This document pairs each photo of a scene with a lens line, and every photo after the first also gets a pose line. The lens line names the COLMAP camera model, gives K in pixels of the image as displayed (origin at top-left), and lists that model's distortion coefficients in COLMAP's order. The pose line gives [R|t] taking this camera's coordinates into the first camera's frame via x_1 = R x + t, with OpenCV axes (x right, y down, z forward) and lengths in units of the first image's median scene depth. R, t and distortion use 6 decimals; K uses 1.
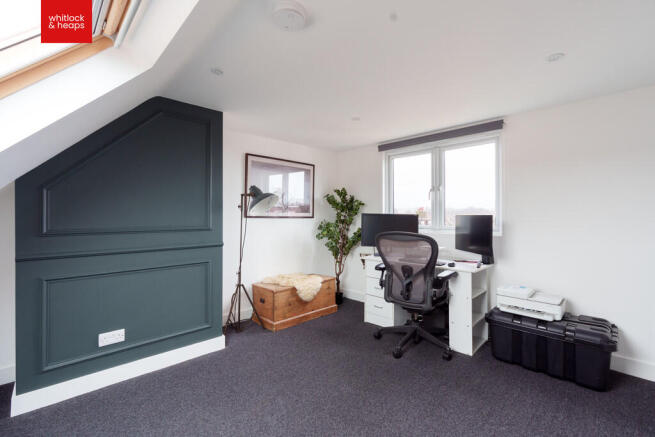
lens RADIAL K [[294.5, 0, 327.1], [0, 294.5, 215.5], [0, 0, 1]] dist [0.000665, 0.000853]
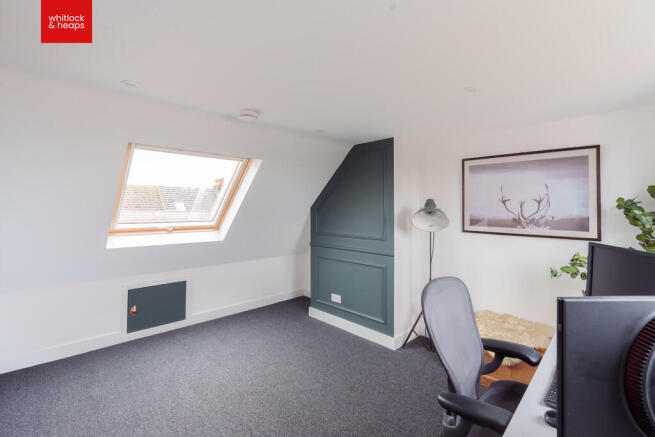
lens RADIAL K [[301.6, 0, 327.3], [0, 301.6, 204.1], [0, 0, 1]] dist [0.000480, 0.000216]
pose [[-0.000620, -0.013524, -0.999908, 0.792566], [-0.000636, 0.999908, -0.013524, -0.080723], [1.000000, 0.000627, -0.000628, 0.747368]]
